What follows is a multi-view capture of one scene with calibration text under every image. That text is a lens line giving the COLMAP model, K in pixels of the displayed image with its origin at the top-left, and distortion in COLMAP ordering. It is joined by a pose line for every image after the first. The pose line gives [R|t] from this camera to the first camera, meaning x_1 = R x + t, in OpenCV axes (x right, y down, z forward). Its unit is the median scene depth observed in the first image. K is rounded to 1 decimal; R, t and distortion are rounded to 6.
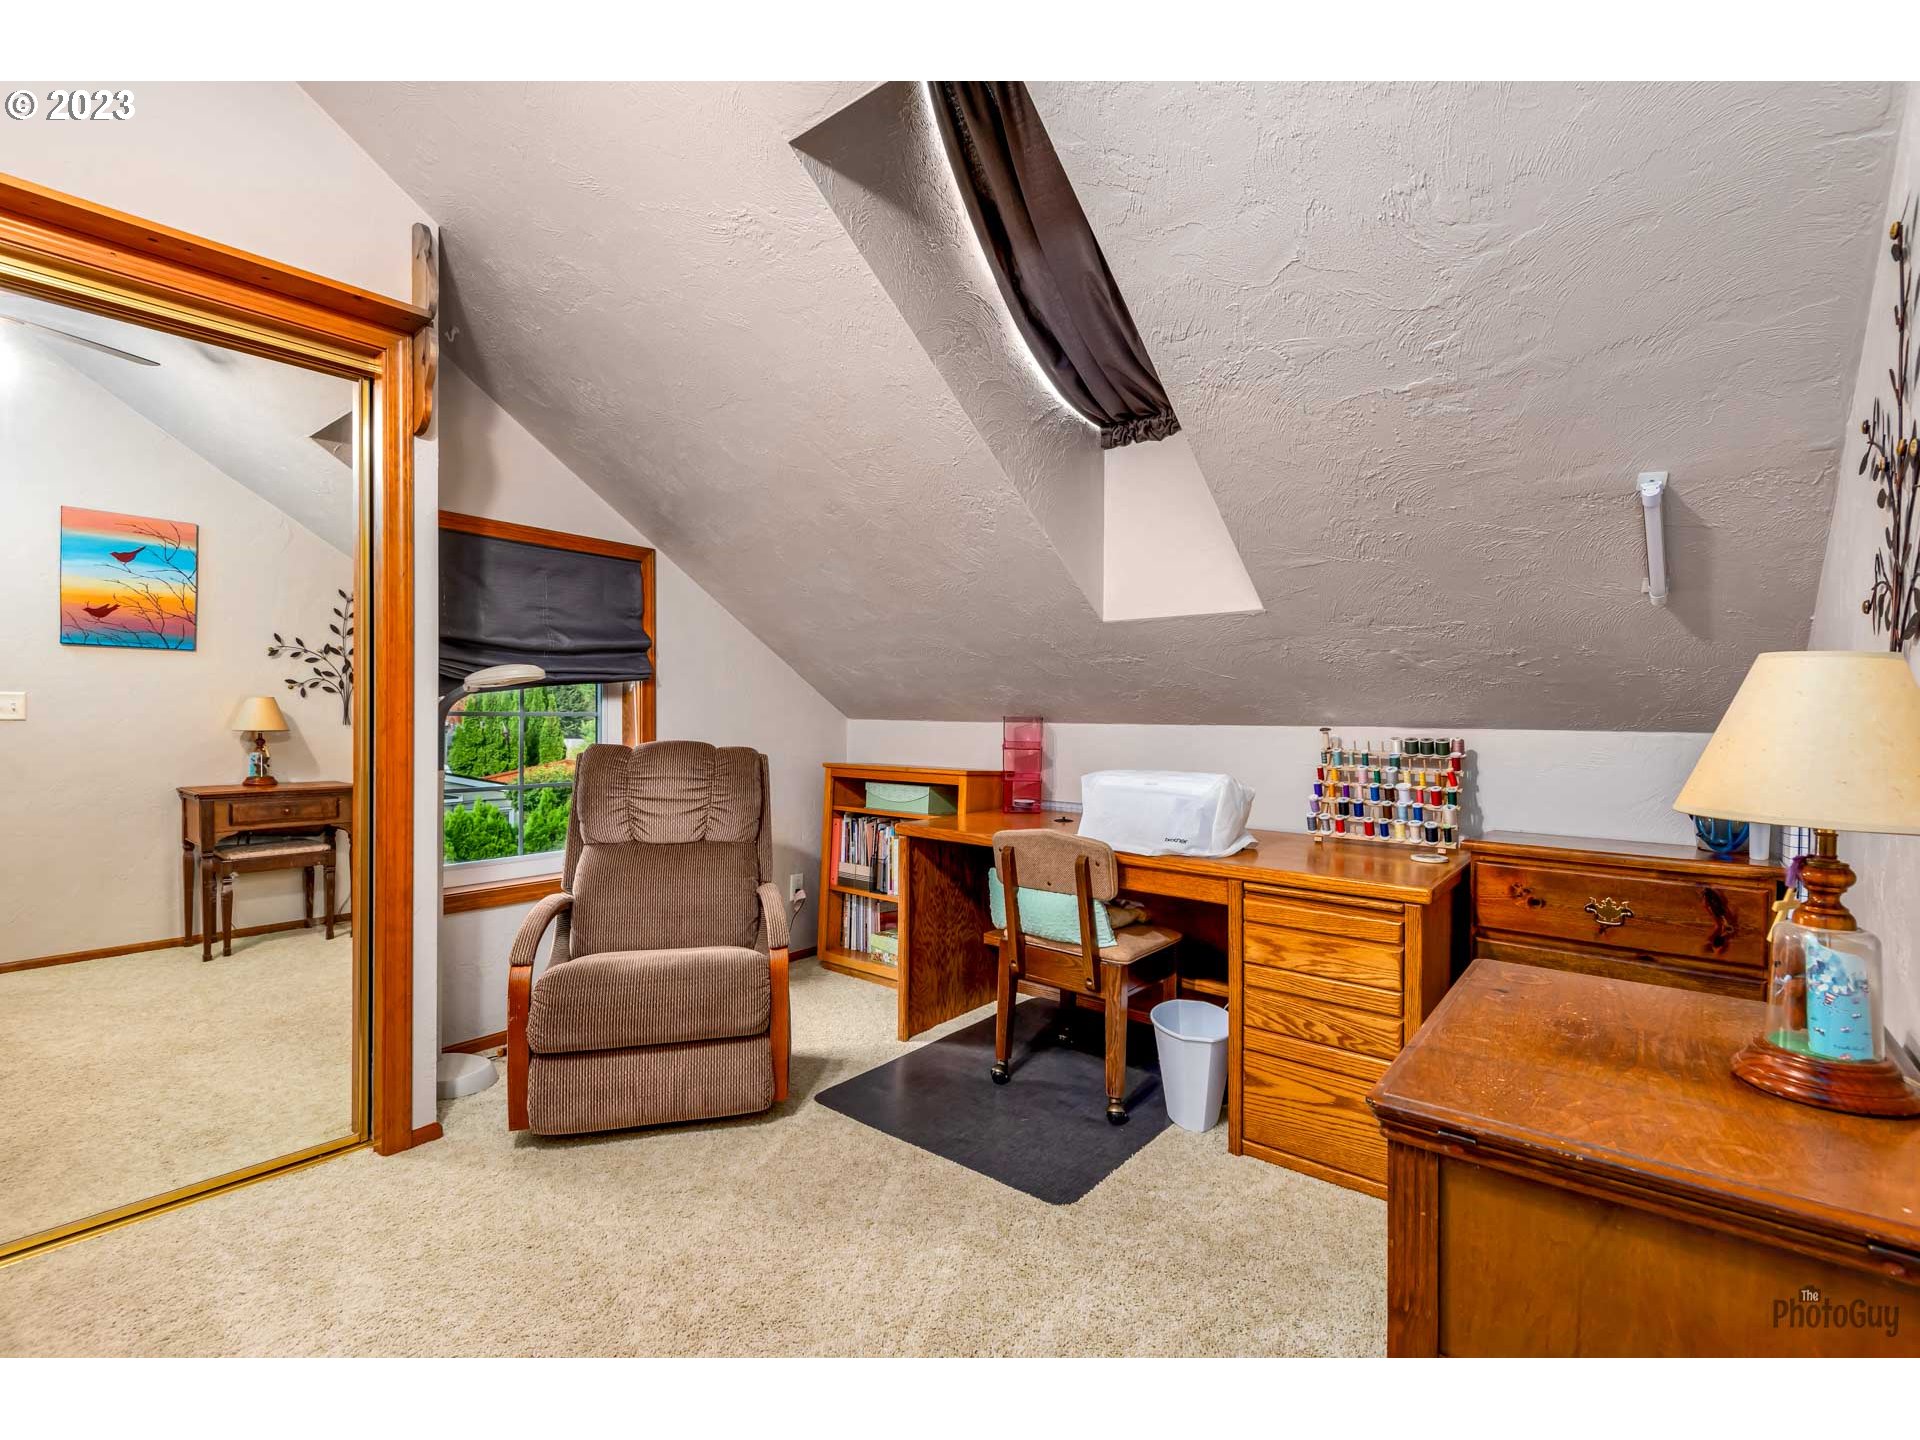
lens RADIAL K [[866.0, 0, 967.8], [0, 866.0, 713.0], [0, 0, 1]] dist [0.027492, -0.020413]
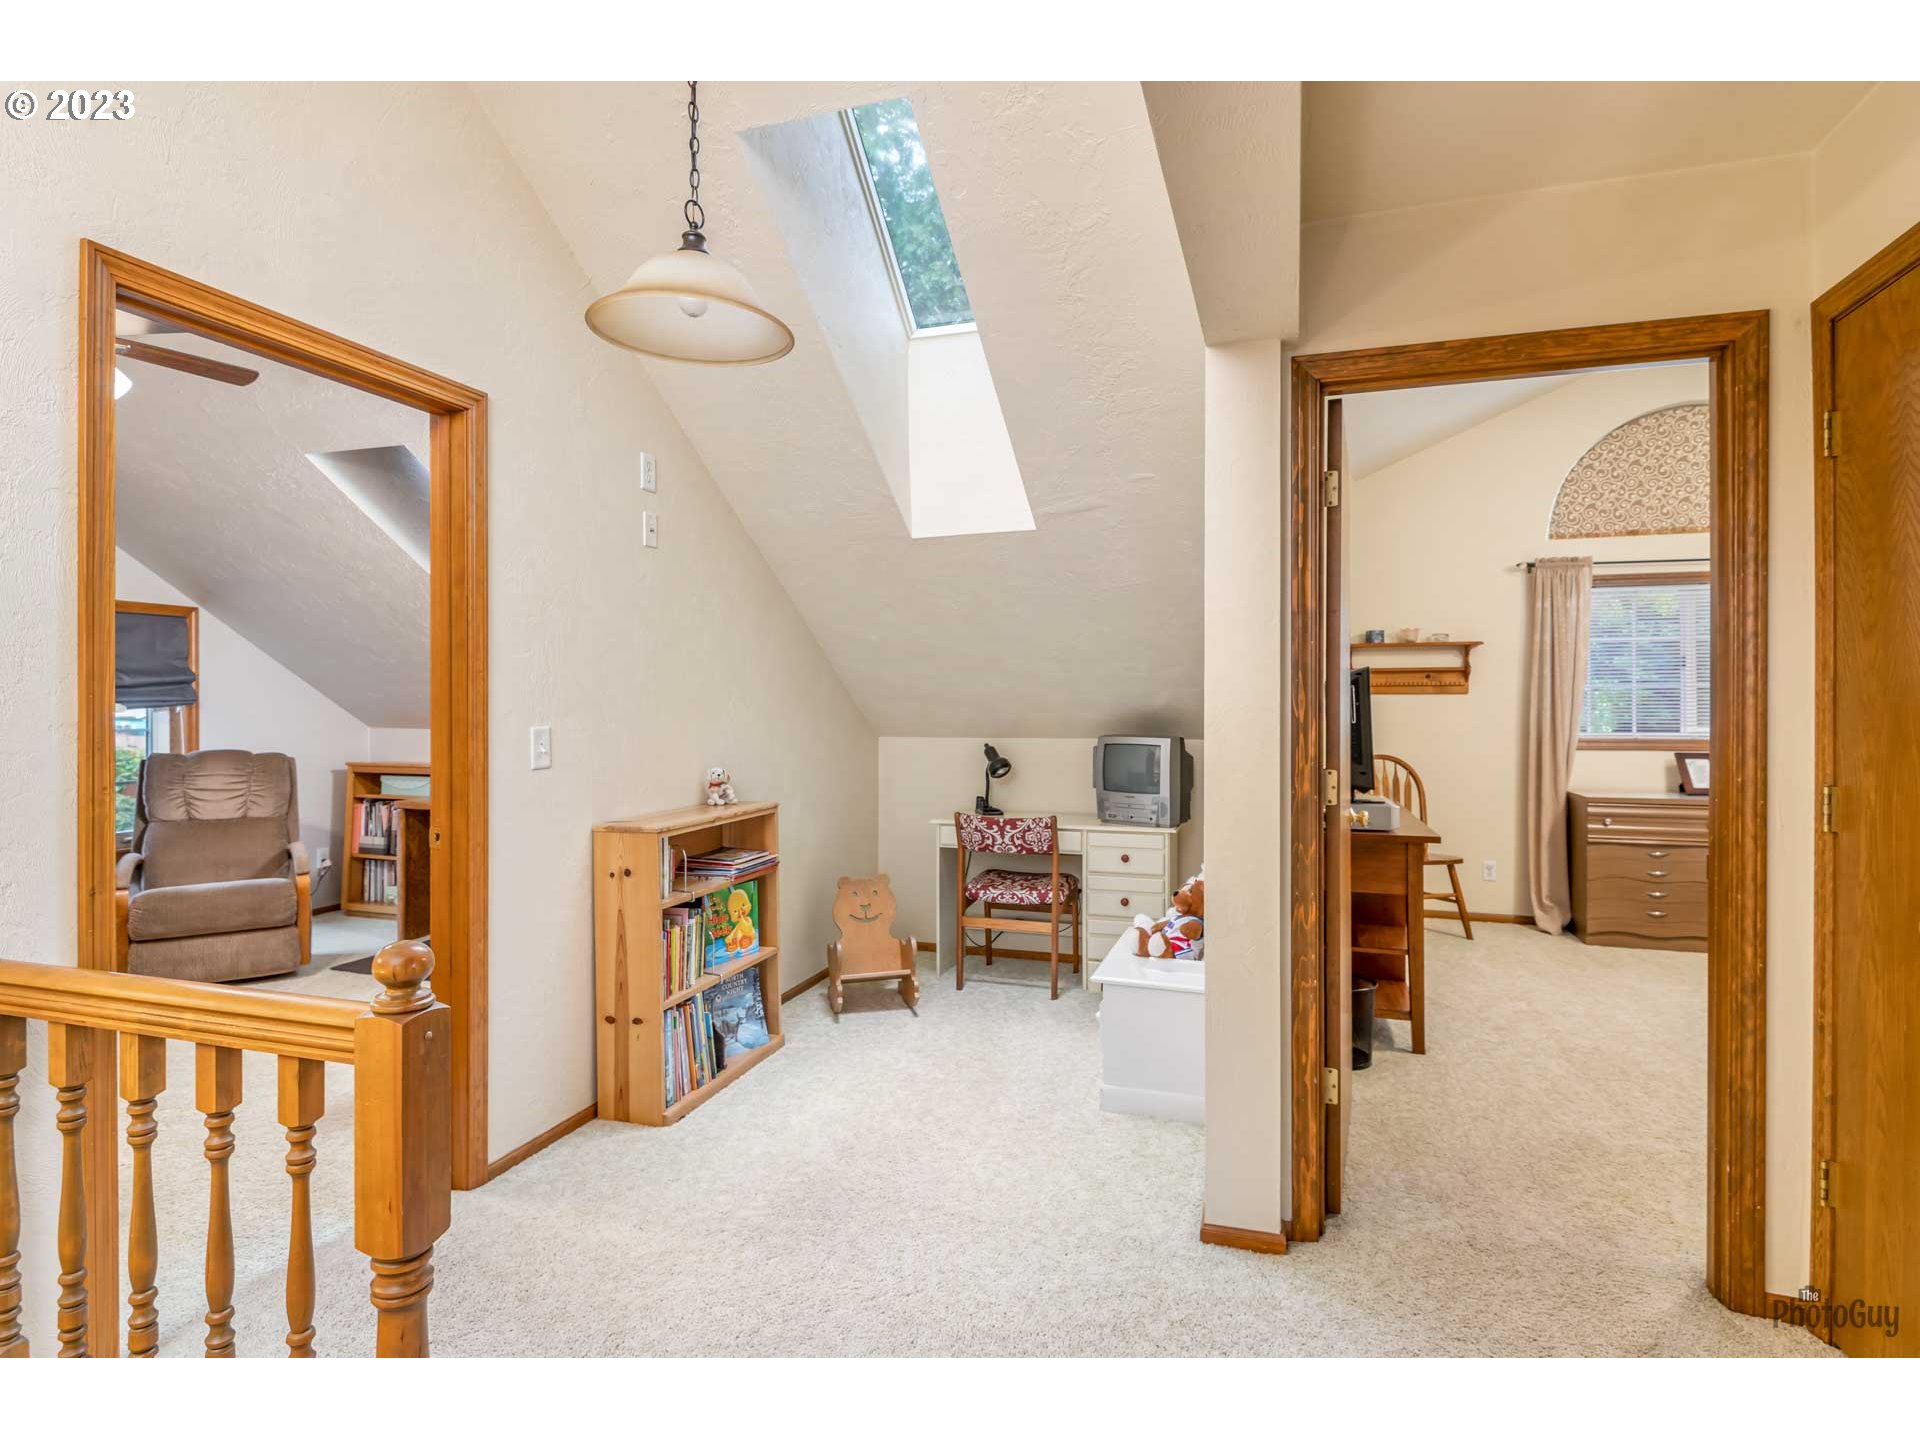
lens RADIAL K [[932.3, 0, 954.9], [0, 932.3, 705.7], [0, 0, 1]] dist [0.027077, -0.028076]
pose [[0.927581, 0.001908, 0.373617, 0.189895], [-0.005326, 0.999953, 0.008116, -0.054244], [-0.373584, -0.009519, 0.927548, -0.801913]]
